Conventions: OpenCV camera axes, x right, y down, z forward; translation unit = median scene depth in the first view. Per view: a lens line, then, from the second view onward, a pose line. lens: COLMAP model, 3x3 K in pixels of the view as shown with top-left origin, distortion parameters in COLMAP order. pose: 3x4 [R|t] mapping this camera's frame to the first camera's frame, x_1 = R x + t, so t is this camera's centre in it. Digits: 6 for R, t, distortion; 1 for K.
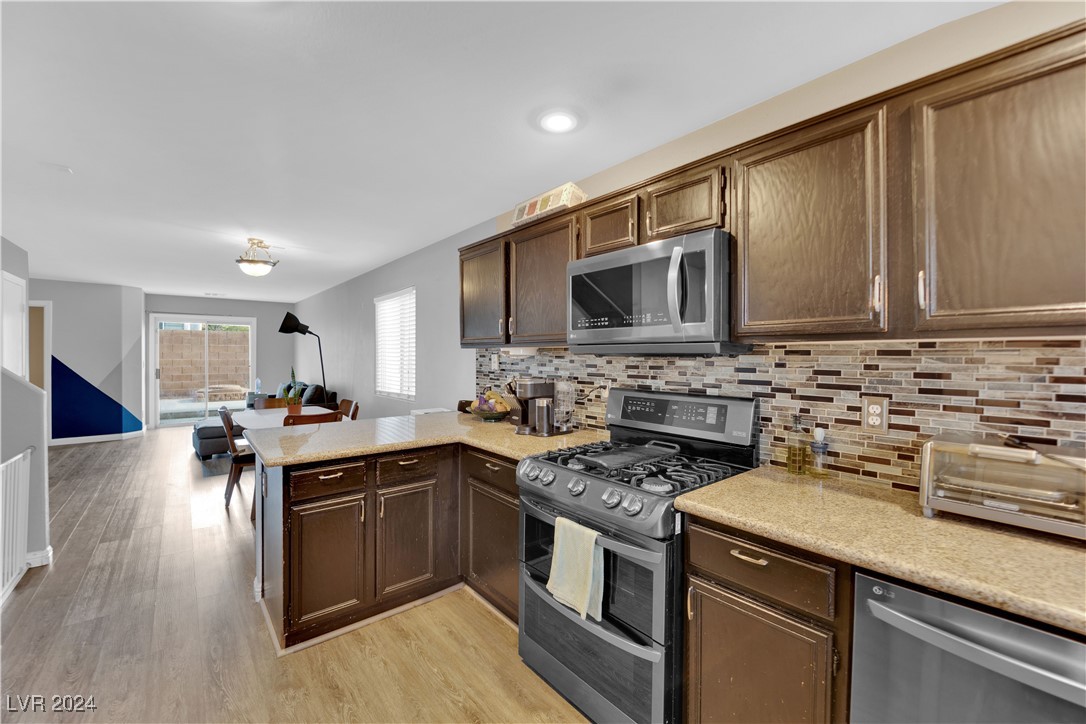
lens RADIAL K [[434.8, 0, 544.0], [0, 434.8, 359.7], [0, 0, 1]] dist [-0.015408, -0.002228]
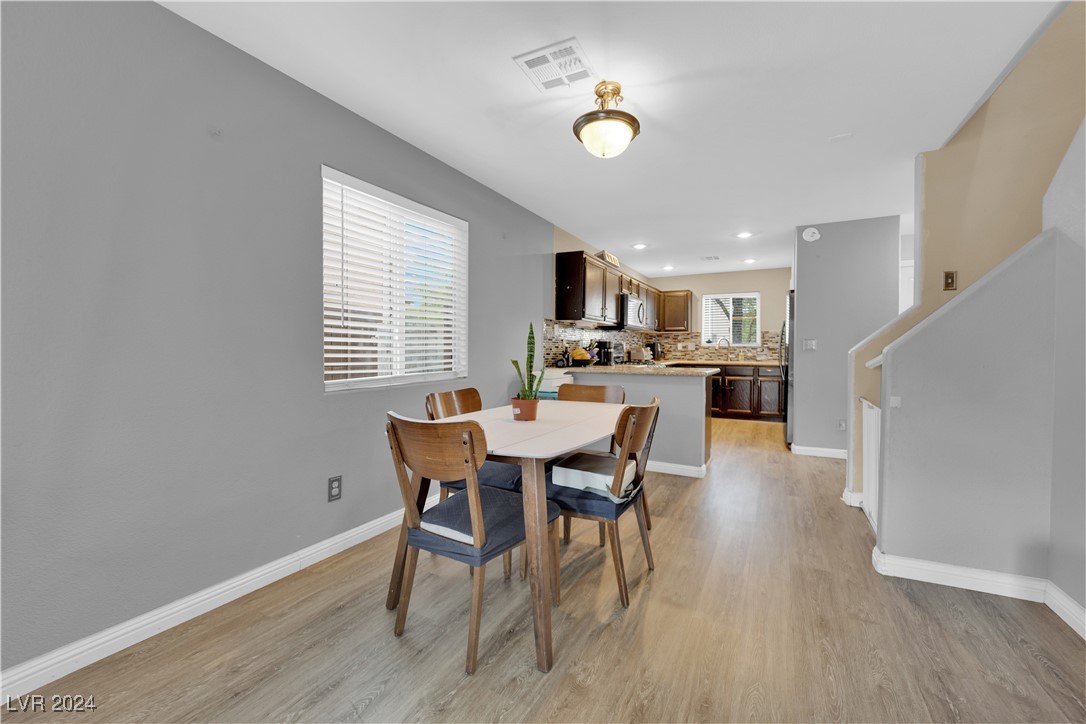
lens RADIAL K [[434.8, 0, 542.0], [0, 434.8, 363.2], [0, 0, 1]] dist [-0.015408, -0.002228]
pose [[-0.370502, -0.033895, 0.928213, -1.887119], [0.005976, 0.999226, 0.038873, 0.076596], [-0.928812, 0.019950, -0.370013, 2.109522]]
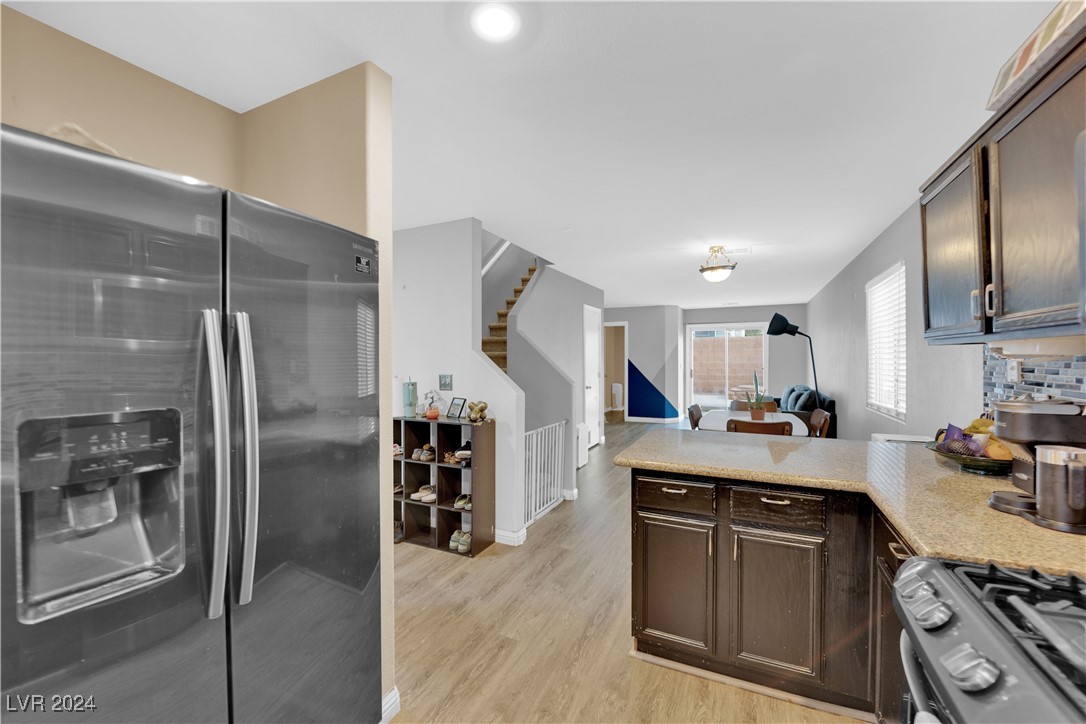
lens RADIAL K [[434.8, 0, 540.2], [0, 434.8, 358.5], [0, 0, 1]] dist [-0.015408, -0.002228]
pose [[0.410472, -0.004133, -0.911864, 0.182590], [-0.004352, 0.999969, -0.006492, -0.000549], [0.911863, 0.006634, 0.410441, 0.307851]]
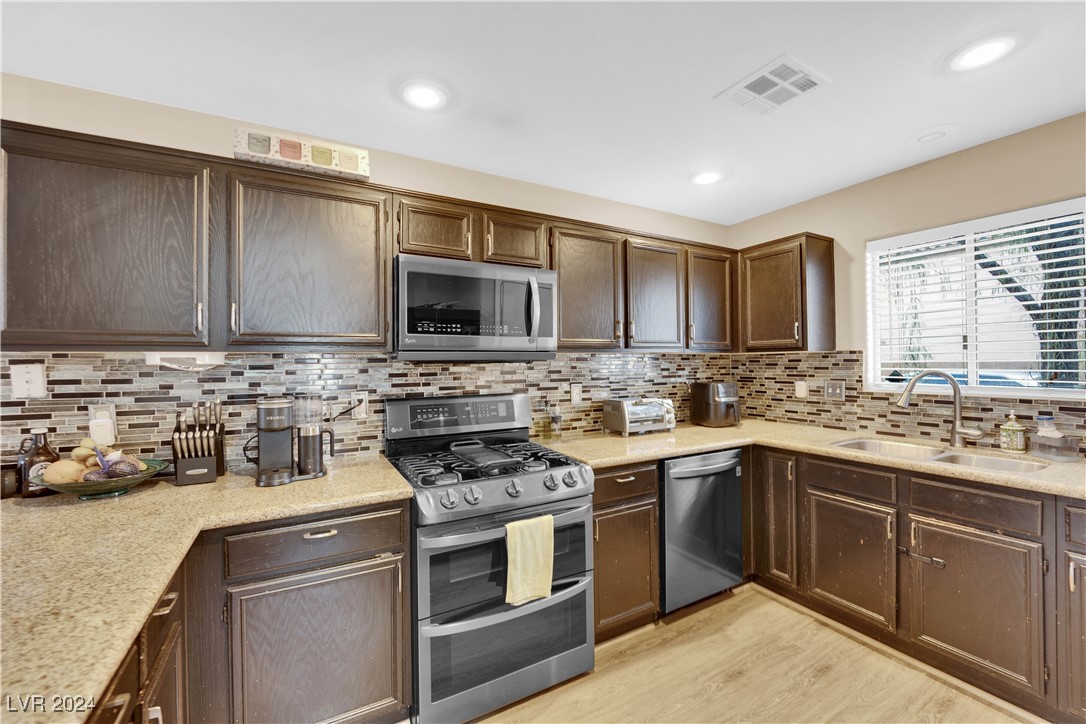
lens RADIAL K [[434.8, 0, 533.3], [0, 434.8, 360.9], [0, 0, 1]] dist [-0.015408, -0.002228]
pose [[0.187130, -0.002227, 0.982333, -0.621669], [0.019650, 0.999806, -0.001477, -0.006420], [-0.982139, 0.019579, 0.187137, 0.502283]]
